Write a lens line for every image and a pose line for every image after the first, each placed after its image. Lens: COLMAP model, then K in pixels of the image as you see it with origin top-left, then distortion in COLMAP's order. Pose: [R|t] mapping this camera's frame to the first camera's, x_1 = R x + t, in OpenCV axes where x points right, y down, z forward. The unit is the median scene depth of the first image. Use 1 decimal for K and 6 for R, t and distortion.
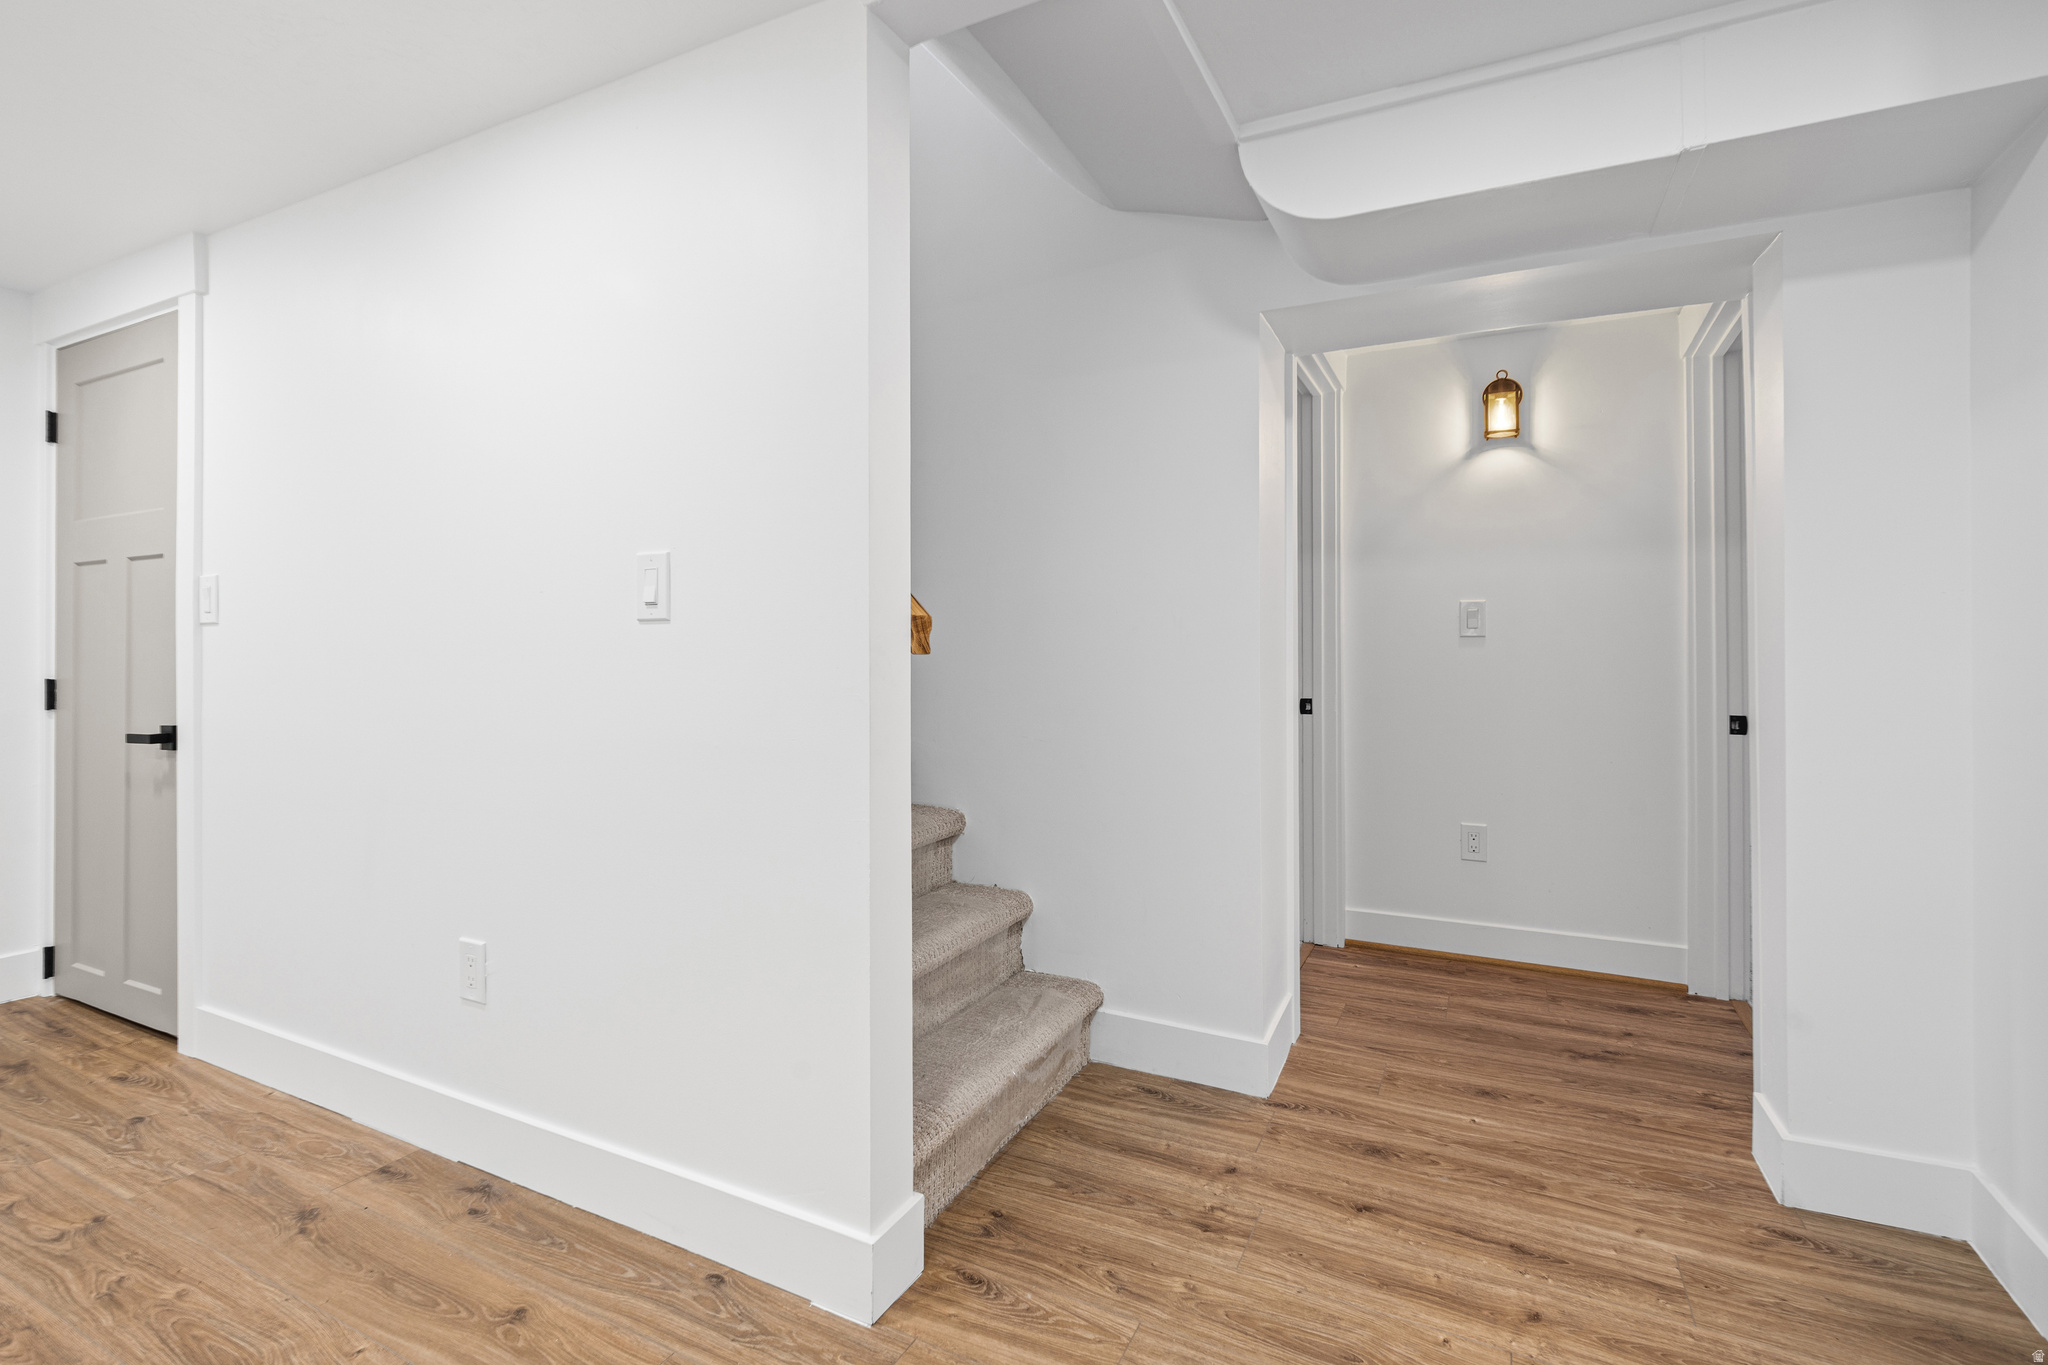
lens RADIAL K [[951.9, 0, 1026.6], [0, 951.9, 639.6], [0, 0, 1]] dist [0.001031, -0.000408]
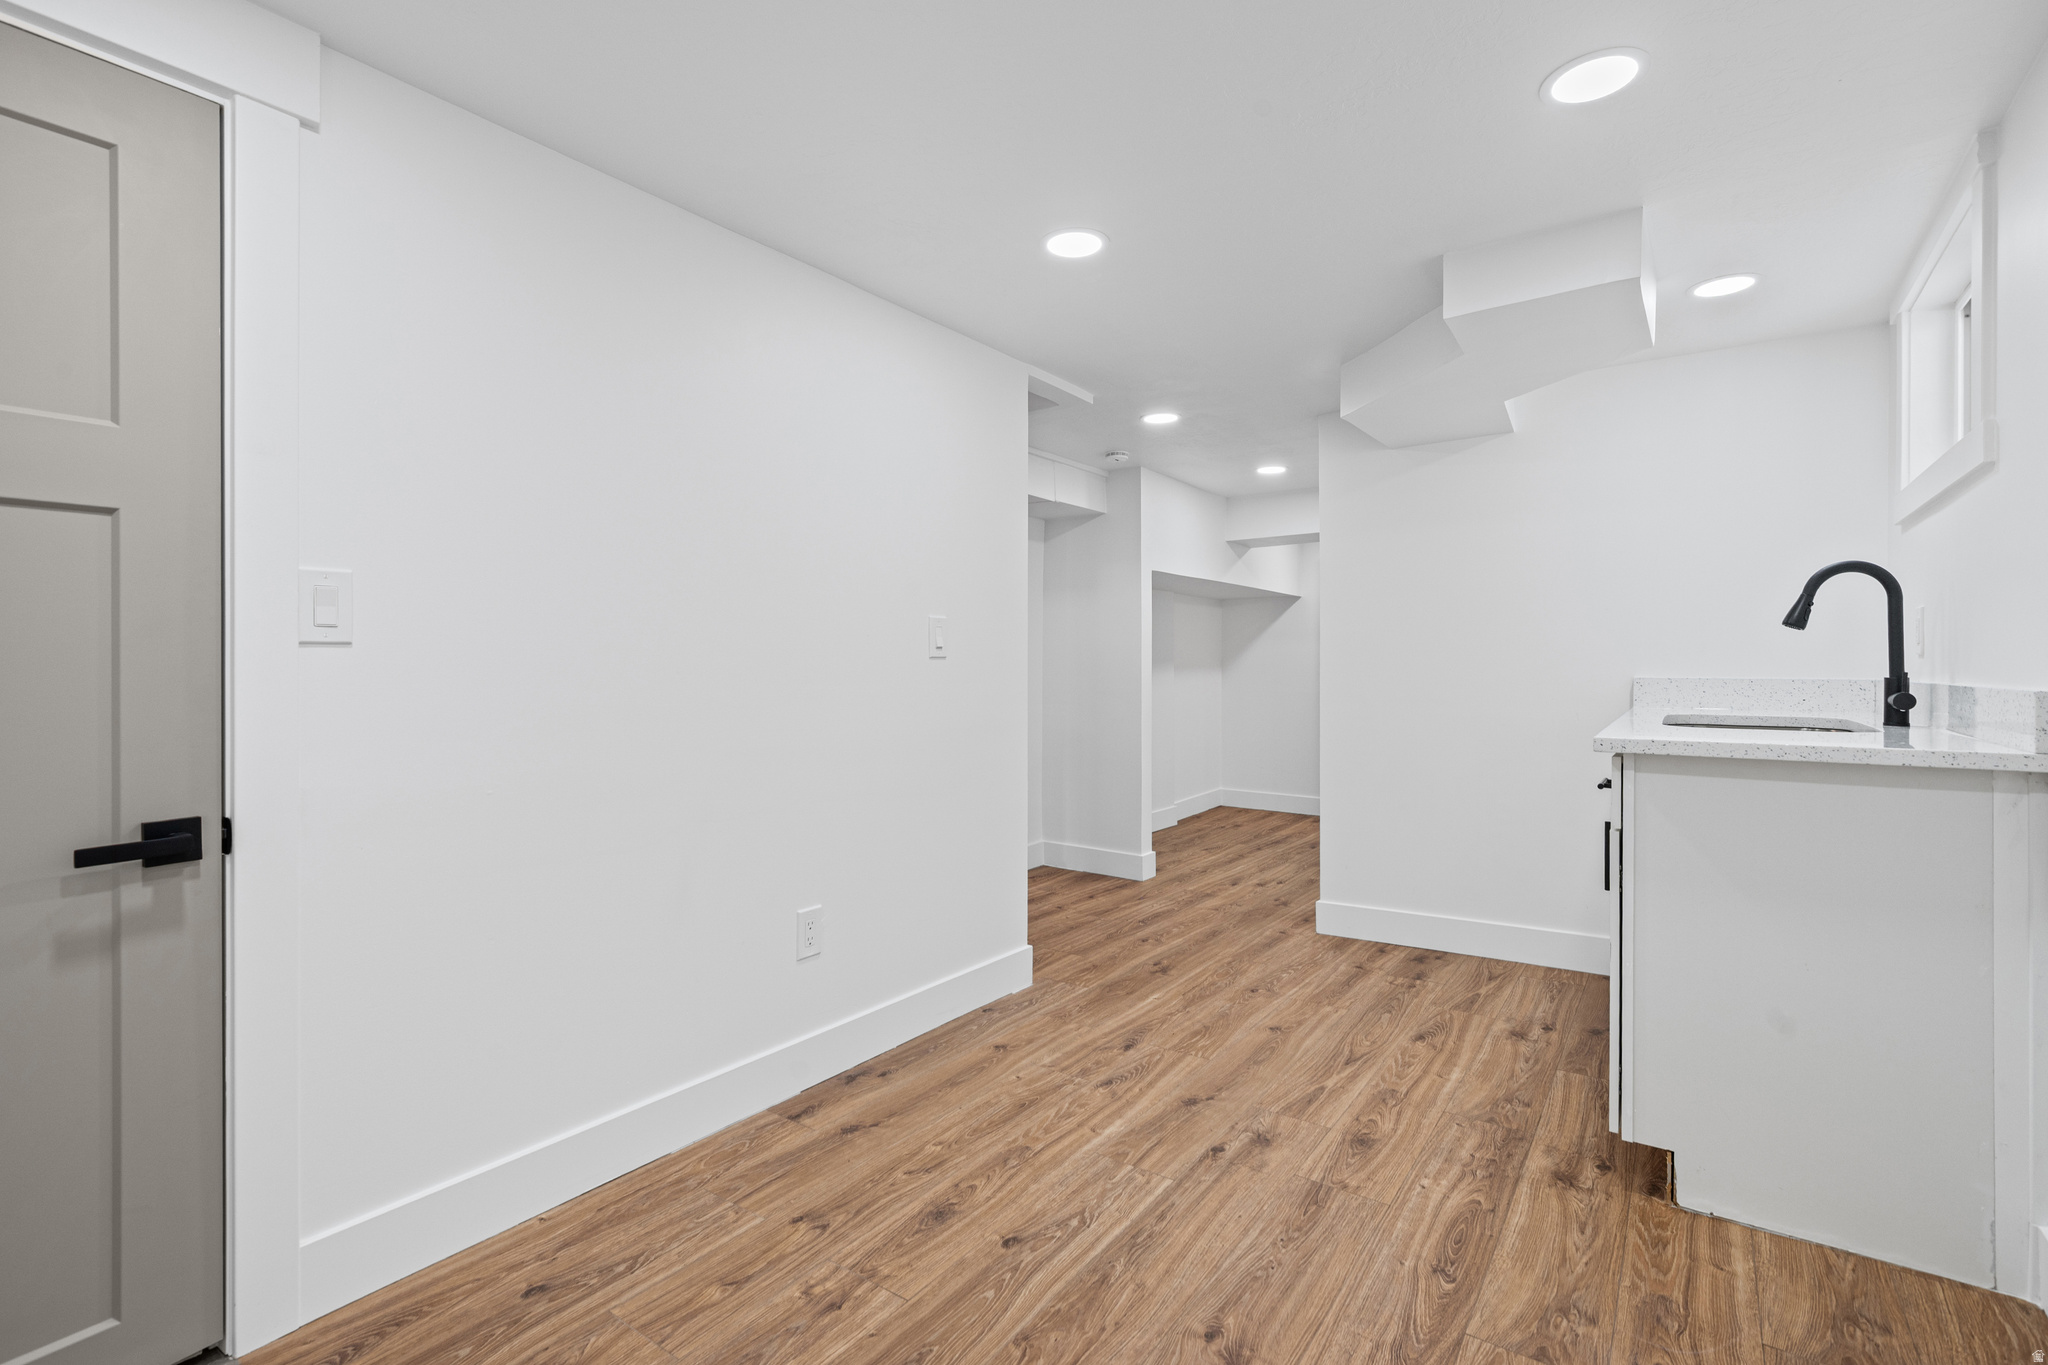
lens RADIAL K [[945.7, 0, 1016.1], [0, 945.7, 678.0], [0, 0, 1]] dist [0.001721, -0.000694]
pose [[0.156103, -0.012093, 0.987667, -1.869653], [-0.007837, 0.999878, 0.013481, -0.008730], [-0.987710, -0.009845, 0.155989, 0.572250]]
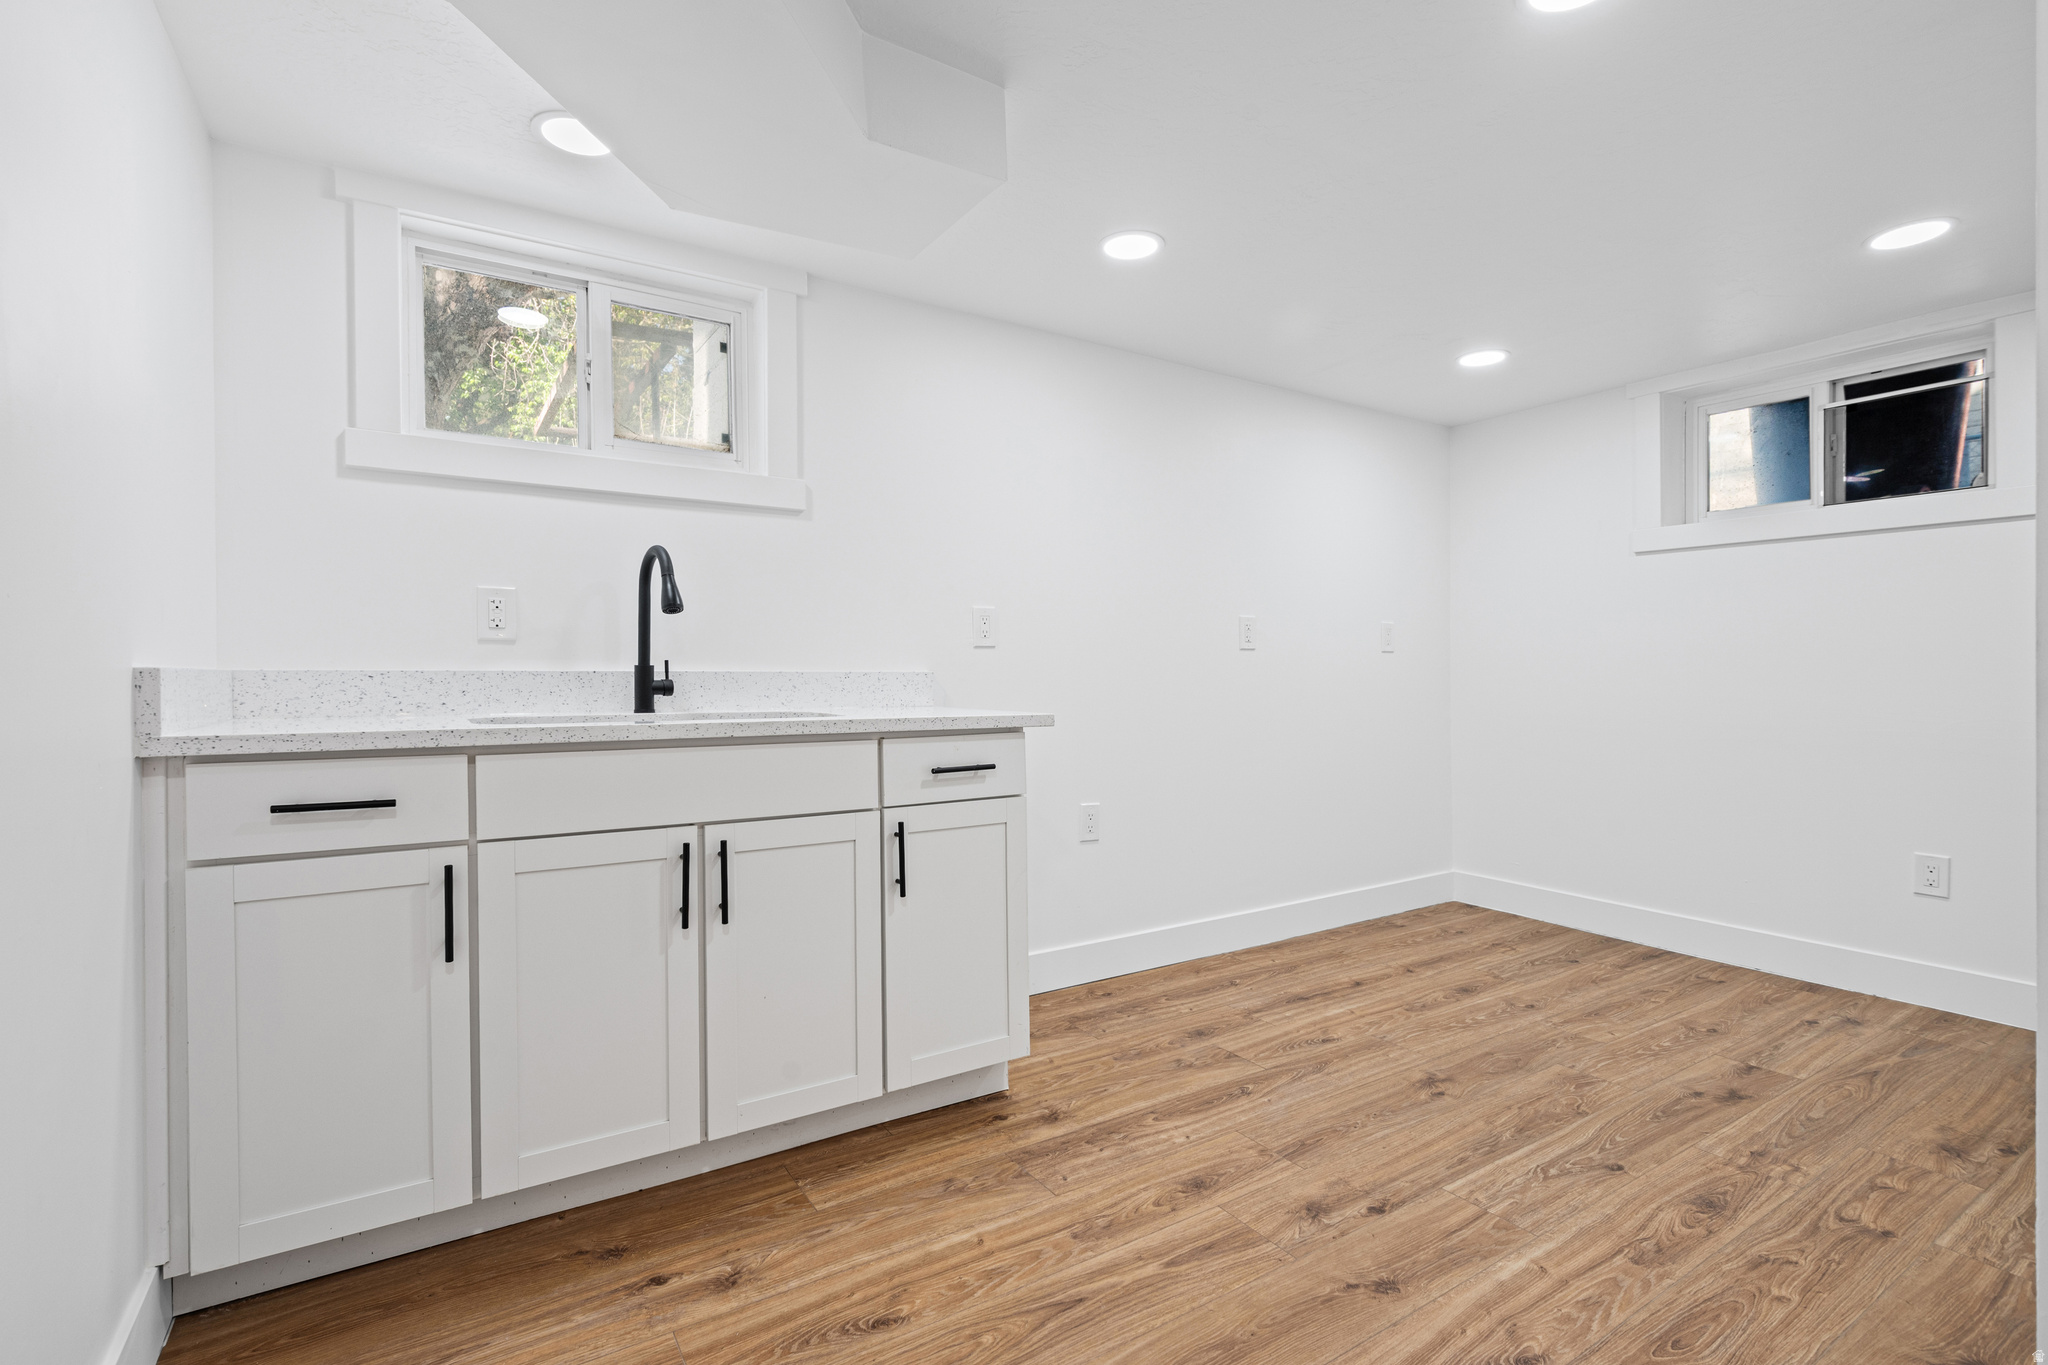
lens RADIAL K [[945.7, 0, 1016.1], [0, 945.7, 678.0], [0, 0, 1]] dist [0.001721, -0.000694]
pose [[-0.510185, 0.005823, -0.860045, 0.330265], [0.004284, 0.999982, 0.004229, 0.014760], [0.860054, -0.001527, -0.510201, 0.685233]]
